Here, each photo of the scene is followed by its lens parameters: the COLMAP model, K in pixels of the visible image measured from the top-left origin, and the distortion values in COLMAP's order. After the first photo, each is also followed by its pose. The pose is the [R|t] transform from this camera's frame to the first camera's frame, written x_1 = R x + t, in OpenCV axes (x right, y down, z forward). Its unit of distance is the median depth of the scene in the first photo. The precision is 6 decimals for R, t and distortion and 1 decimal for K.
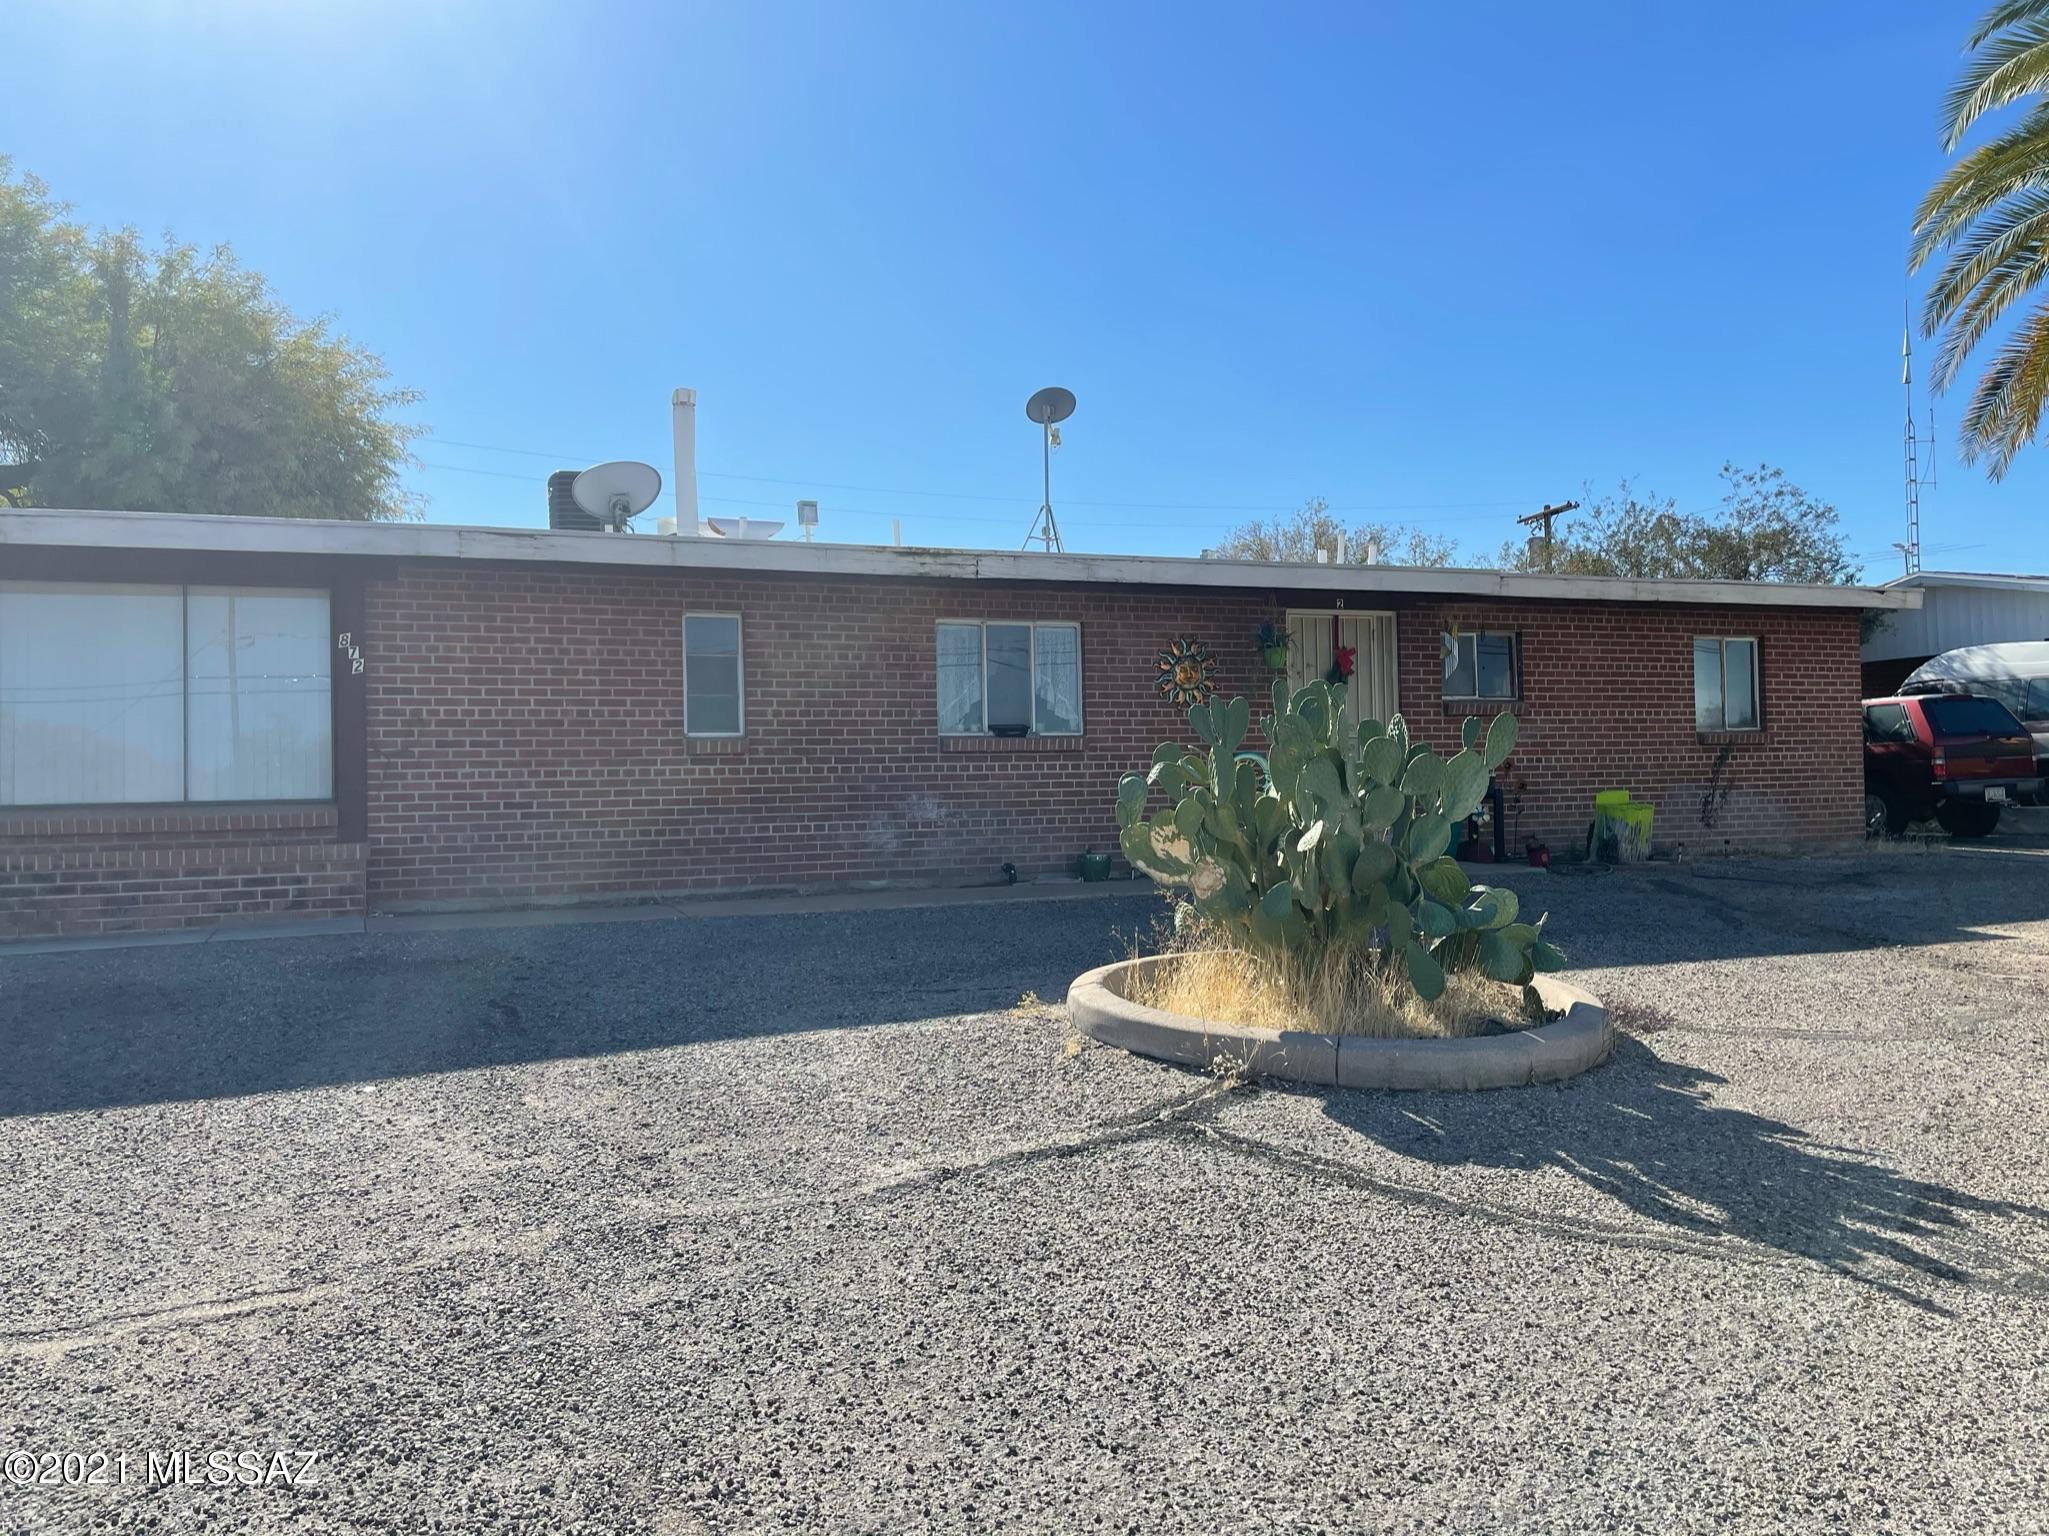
lens RADIAL K [[1557.8, 0, 1034.6], [0, 1557.8, 757.9], [0, 0, 1]] dist [0.110675, -0.152829]
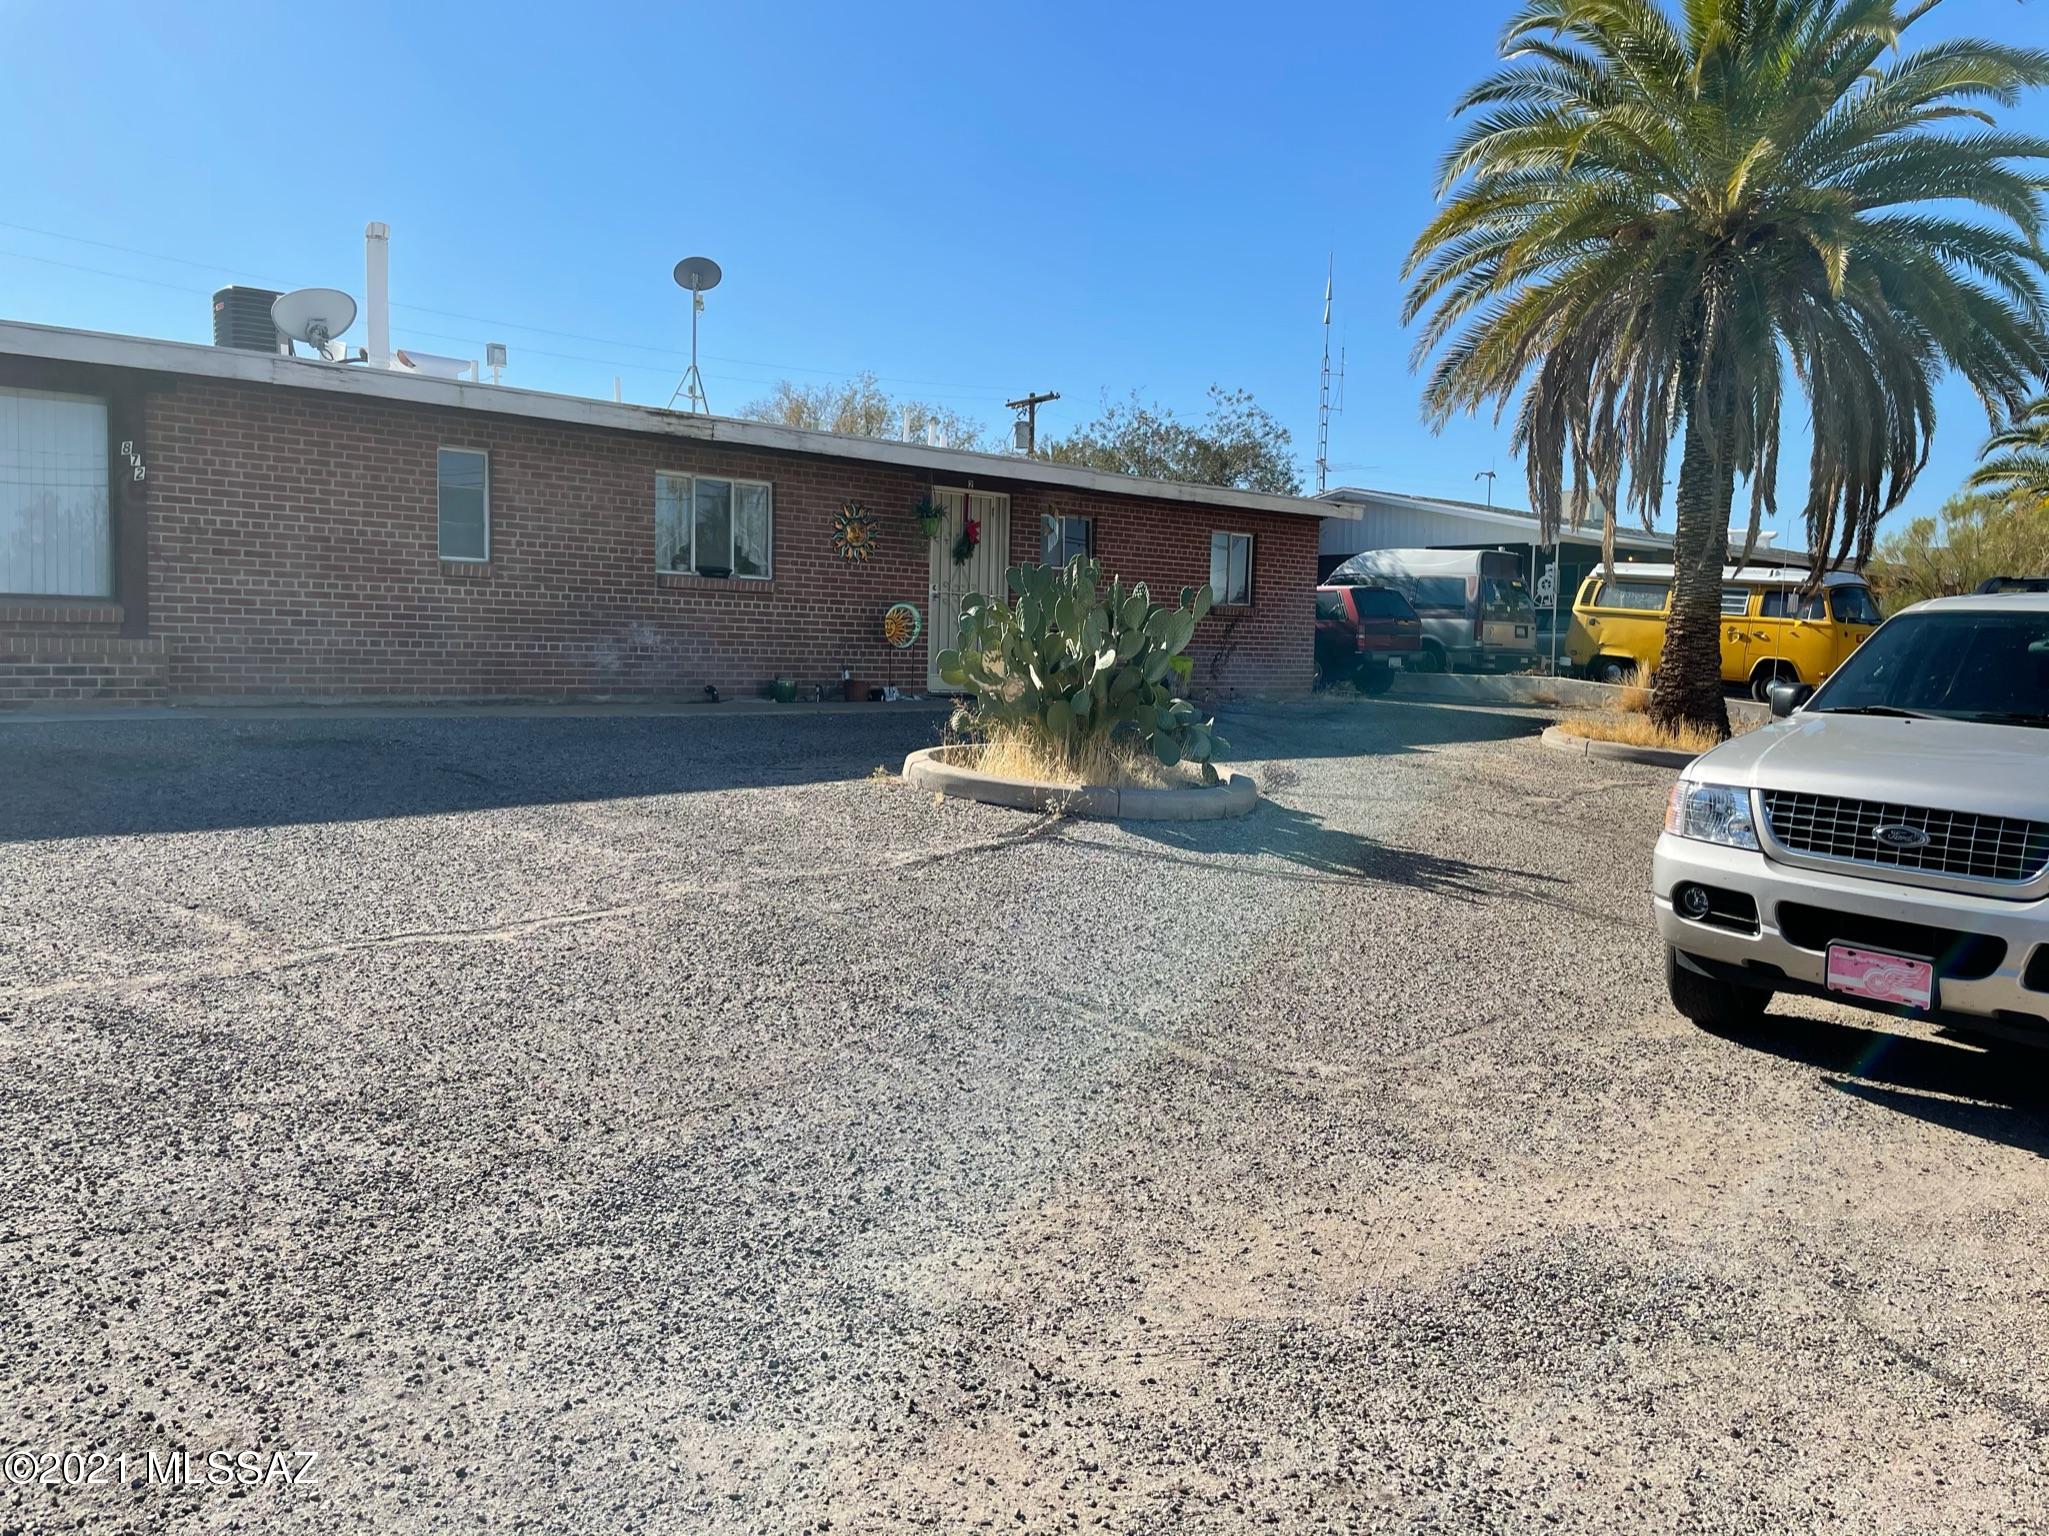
lens RADIAL K [[1557.8, 0, 1034.6], [0, 1557.8, 757.9], [0, 0, 1]] dist [0.110675, -0.152829]
pose [[0.936049, 0.018456, 0.351386, -0.216113], [-0.051152, 0.995153, 0.083992, 0.010957], [-0.348133, -0.096595, 0.932455, -0.207736]]
